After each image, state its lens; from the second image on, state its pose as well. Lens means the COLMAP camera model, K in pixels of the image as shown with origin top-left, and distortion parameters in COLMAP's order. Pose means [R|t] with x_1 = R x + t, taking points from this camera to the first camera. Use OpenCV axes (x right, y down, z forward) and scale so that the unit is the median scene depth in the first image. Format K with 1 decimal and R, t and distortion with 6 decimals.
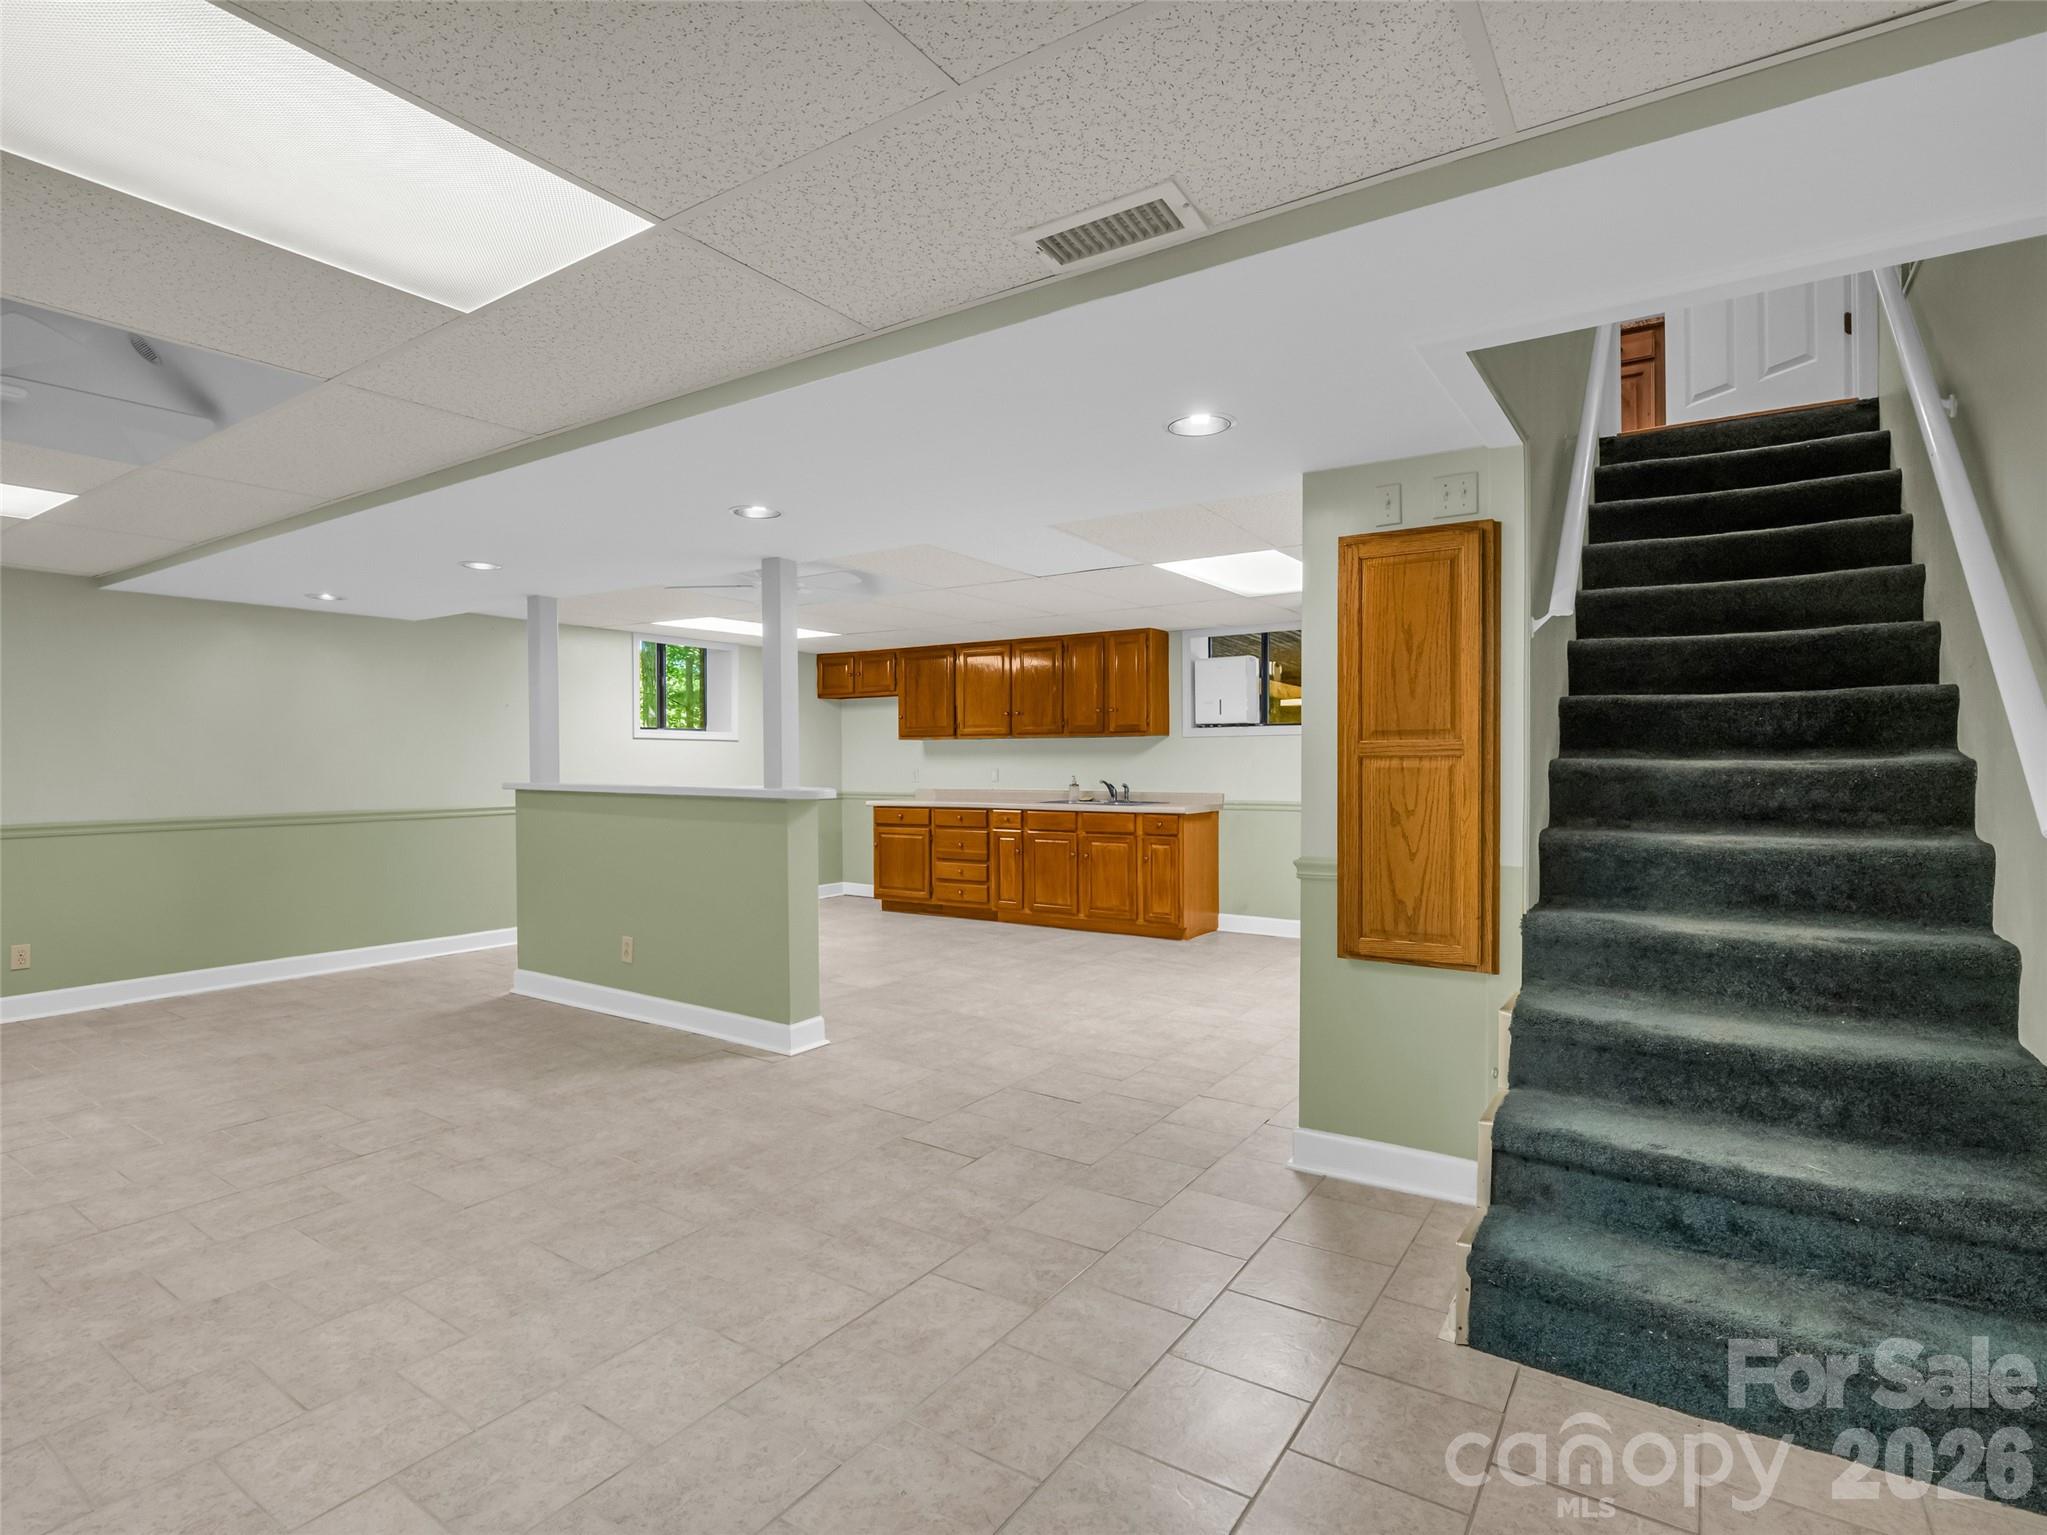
lens RADIAL K [[1037.6, 0, 1010.7], [0, 1037.6, 759.5], [0, 0, 1]] dist [-0.003151, -0.005327]
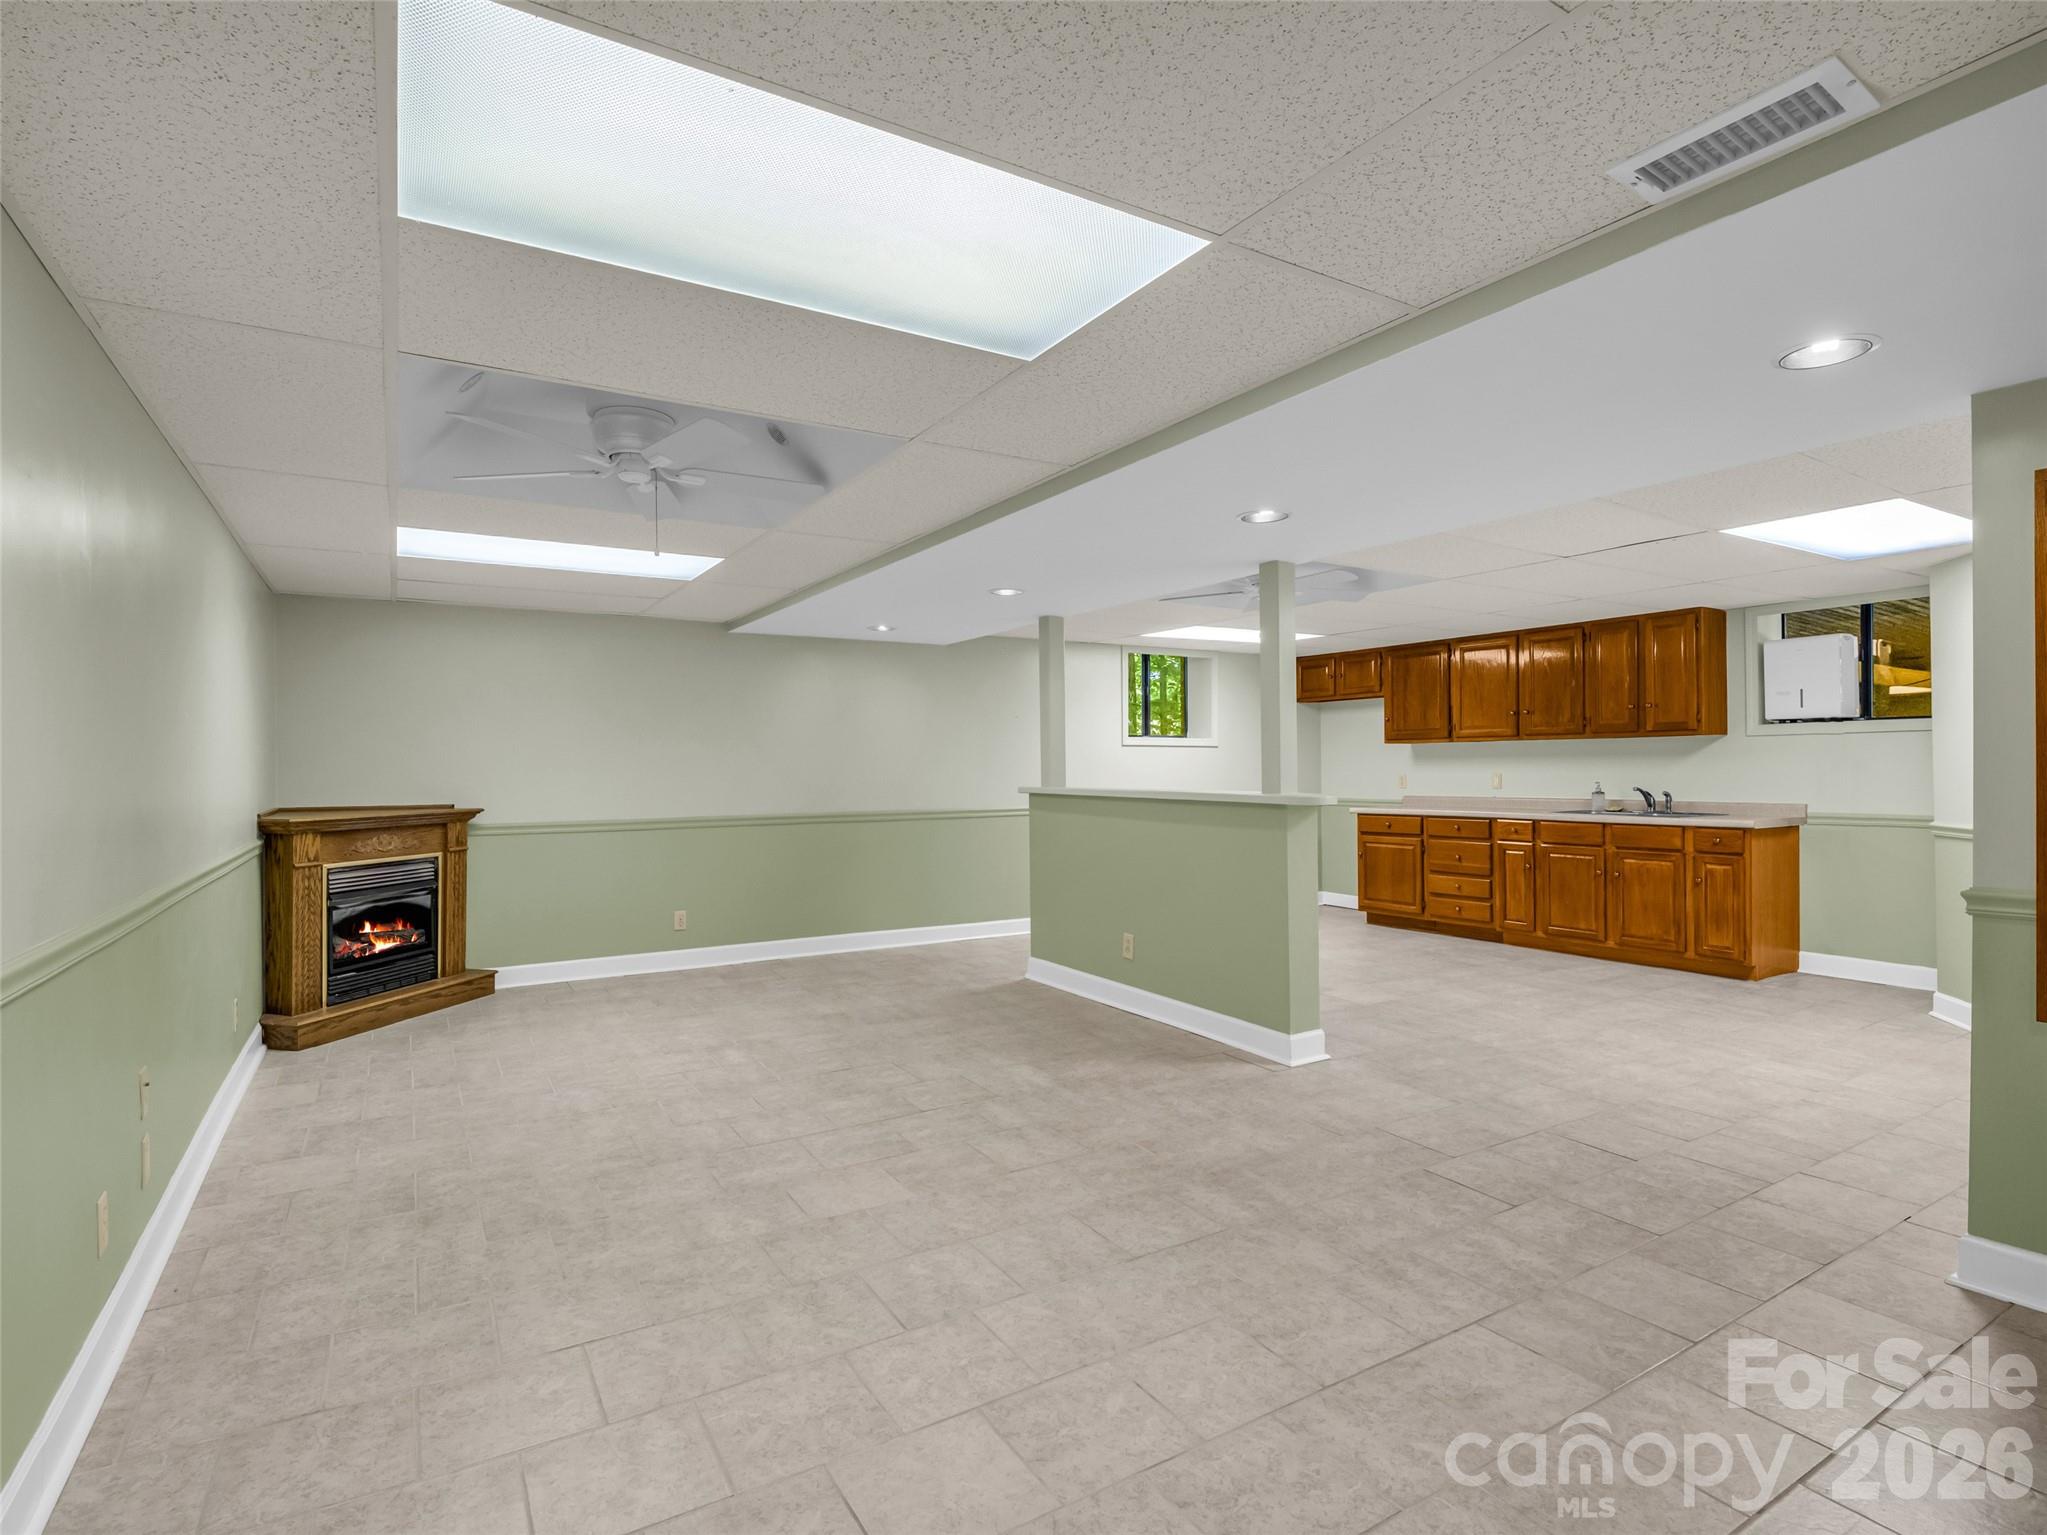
lens RADIAL K [[1037.6, 0, 1015.9], [0, 1037.6, 759.2], [0, 0, 1]] dist [-0.003151, -0.005327]
pose [[0.907529, -0.006167, -0.419944, -0.047498], [0.003763, 0.999971, -0.006552, -0.000033], [0.419972, 0.004366, 0.907526, -0.003840]]
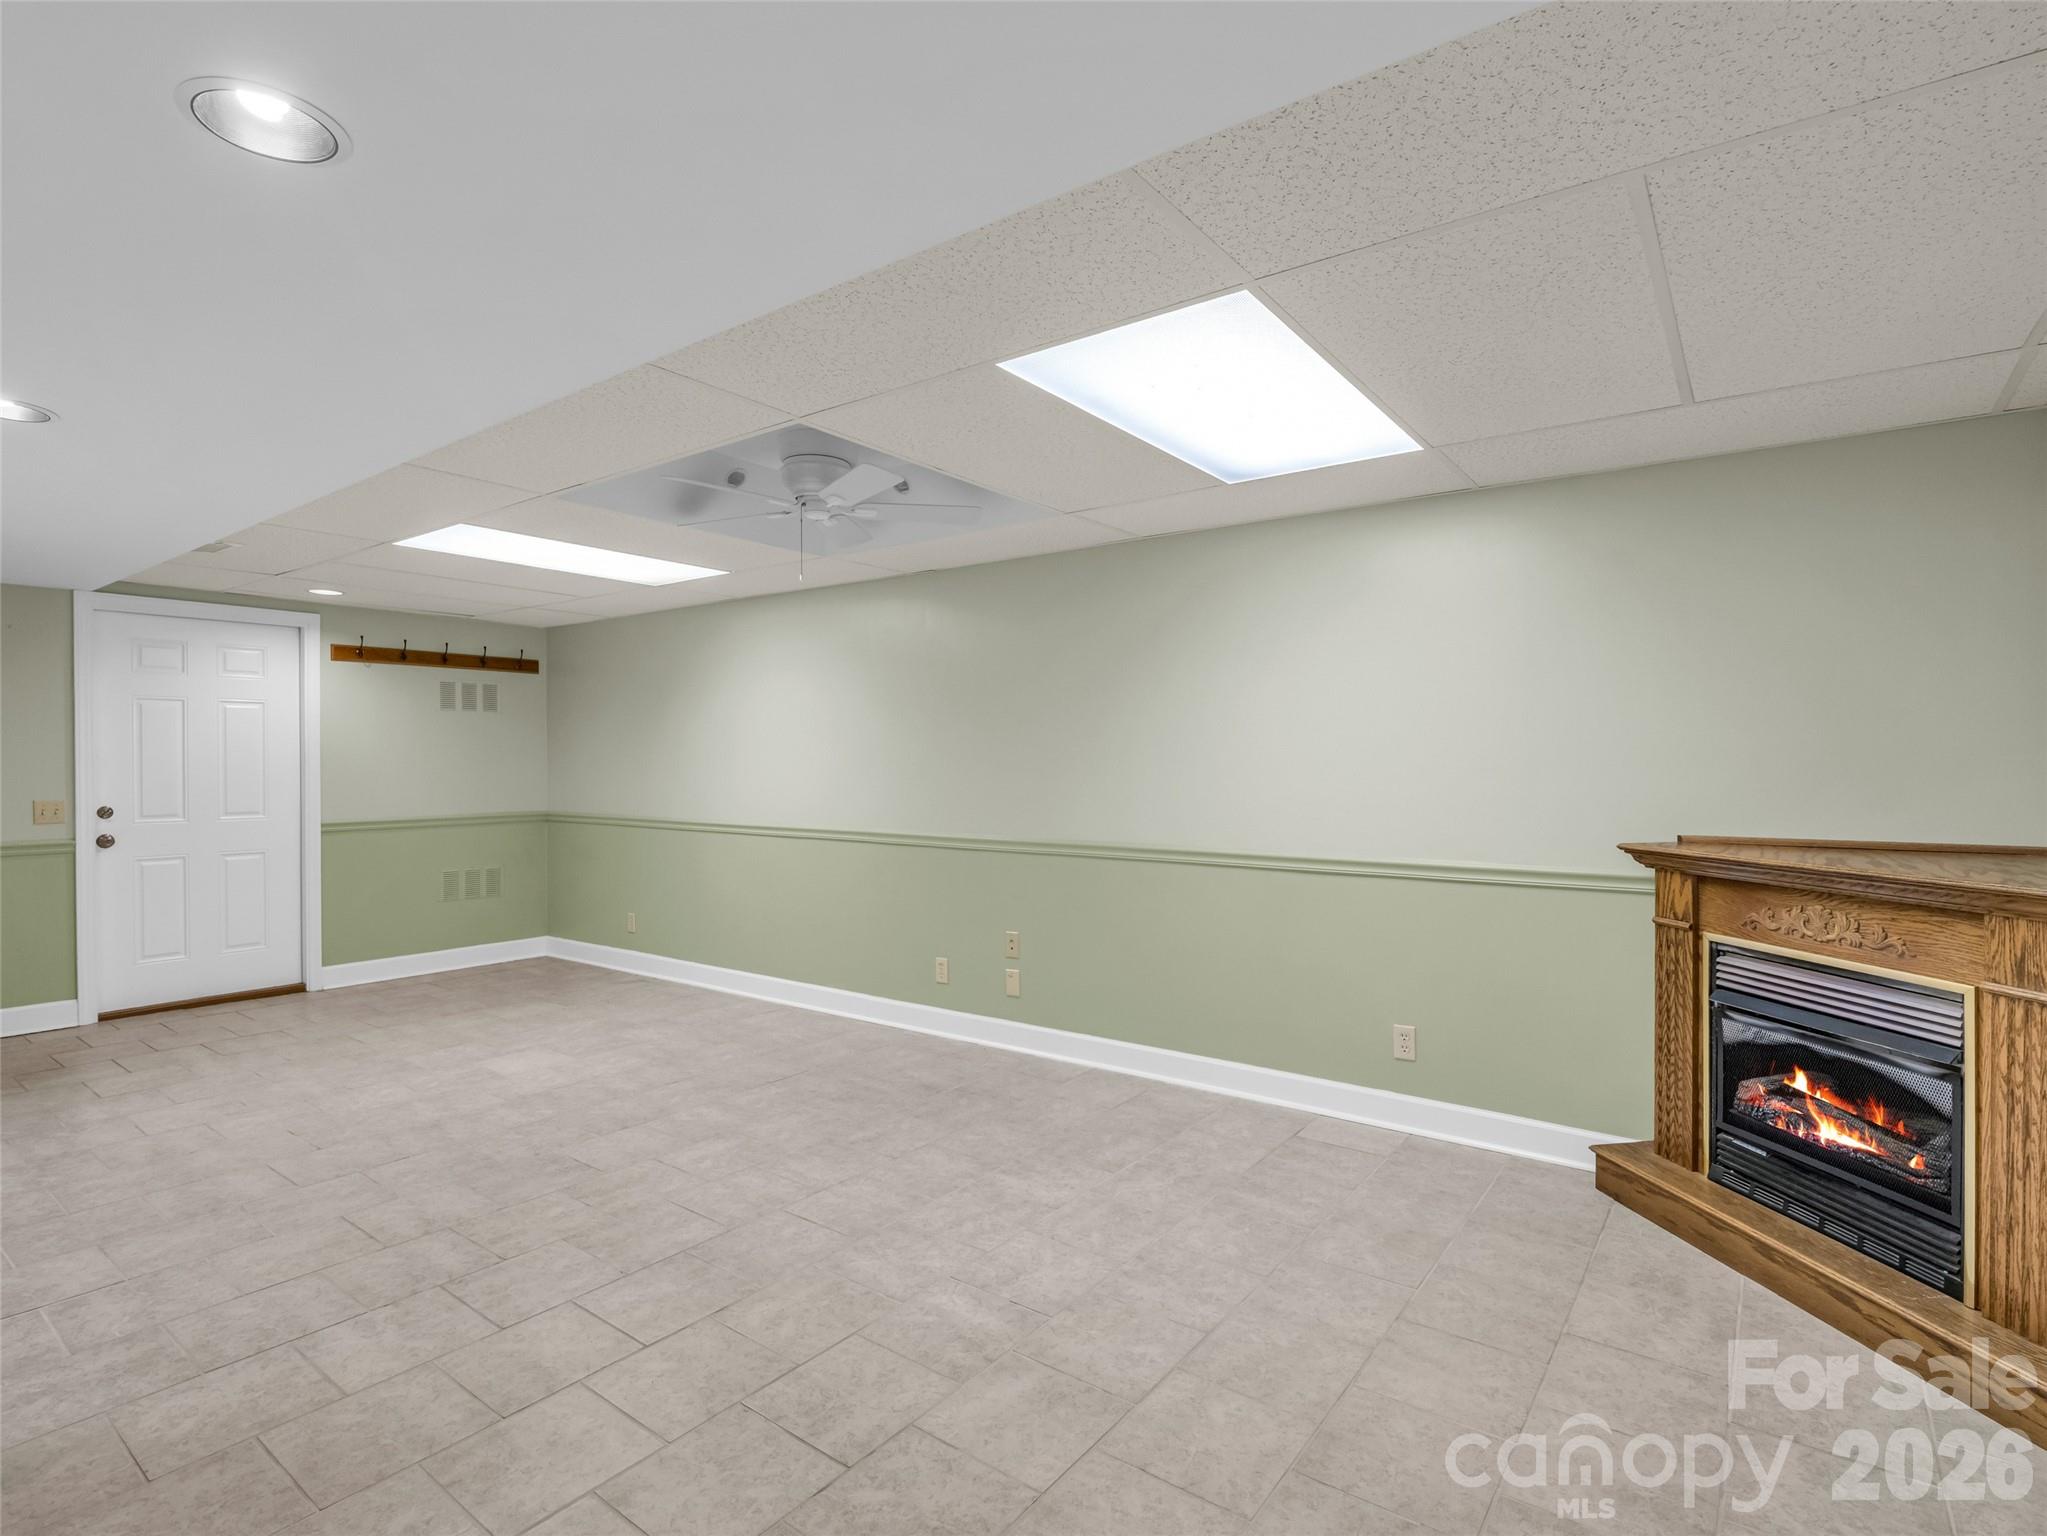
lens RADIAL K [[1037.6, 0, 1019.2], [0, 1037.6, 758.9], [0, 0, 1]] dist [-0.003151, -0.005327]
pose [[-0.998653, 0.006954, 0.051417, -1.023065], [0.006878, 0.999975, -0.001666, -0.008578], [-0.051428, -0.001310, -0.998676, 1.783101]]
